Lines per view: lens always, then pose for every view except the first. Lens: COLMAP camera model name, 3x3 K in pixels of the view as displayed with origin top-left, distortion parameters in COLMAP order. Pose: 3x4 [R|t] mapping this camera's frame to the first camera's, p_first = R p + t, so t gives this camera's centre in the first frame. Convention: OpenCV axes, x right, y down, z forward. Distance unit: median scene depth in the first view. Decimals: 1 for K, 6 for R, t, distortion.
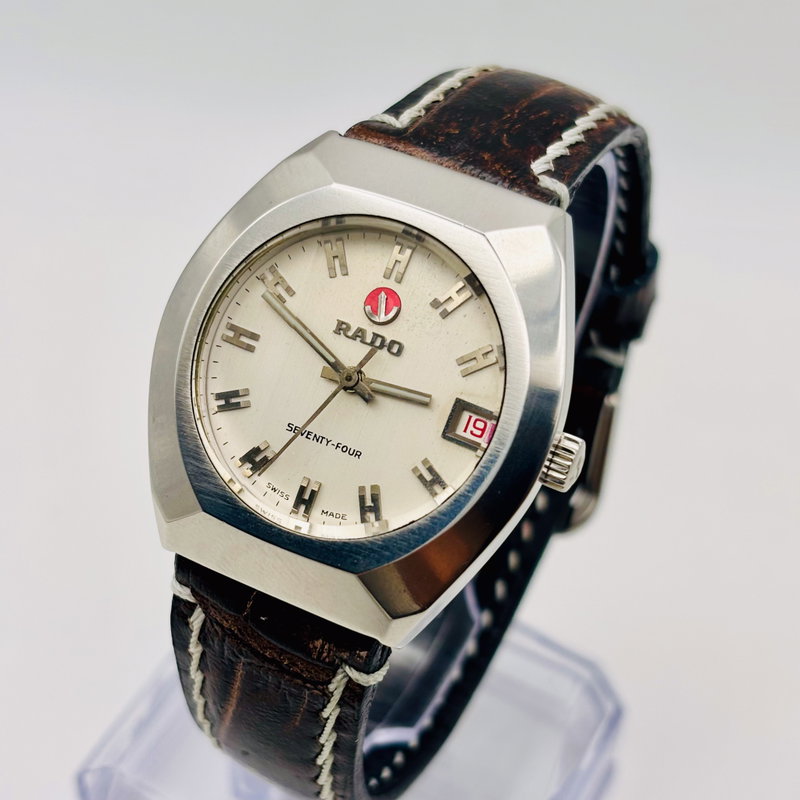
lens RADIAL K [[1669.4, 0, 364.4], [0, 1669.4, 394.6], [0, 0, 1]] dist [0.239847, 0.000000]
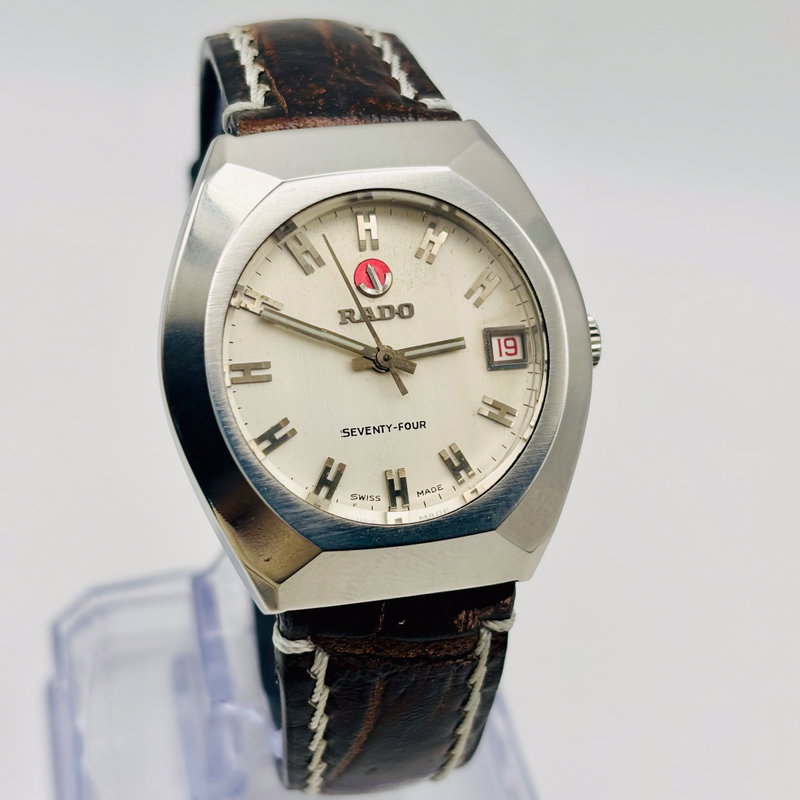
lens RADIAL K [[1669.4, 0, 372.0], [0, 1669.4, 379.7], [0, 0, 1]] dist [0.239847, 0.000000]
pose [[0.769747, -0.431696, 0.470243, -0.470855], [0.414318, 0.898274, 0.146439, -0.141963], [-0.485624, 0.082109, 0.870303, 0.157413]]
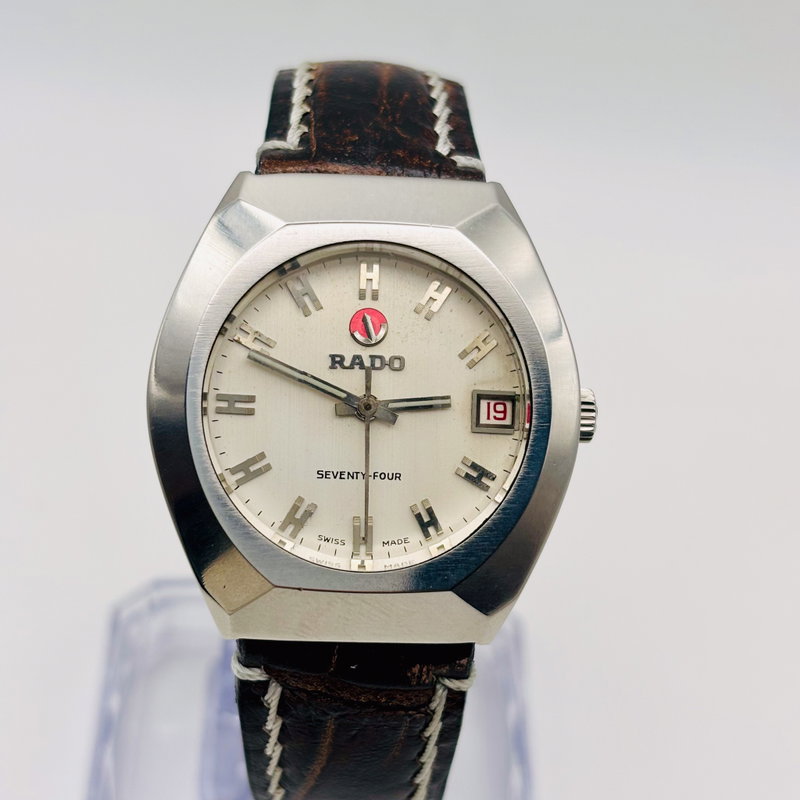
lens RADIAL K [[1669.4, 0, 371.2], [0, 1669.4, 392.2], [0, 0, 1]] dist [0.239847, 0.000000]
pose [[0.884558, -0.326747, 0.332857, -0.328522], [0.313041, 0.944909, 0.095665, -0.110316], [-0.345778, 0.019577, 0.938112, 0.071201]]
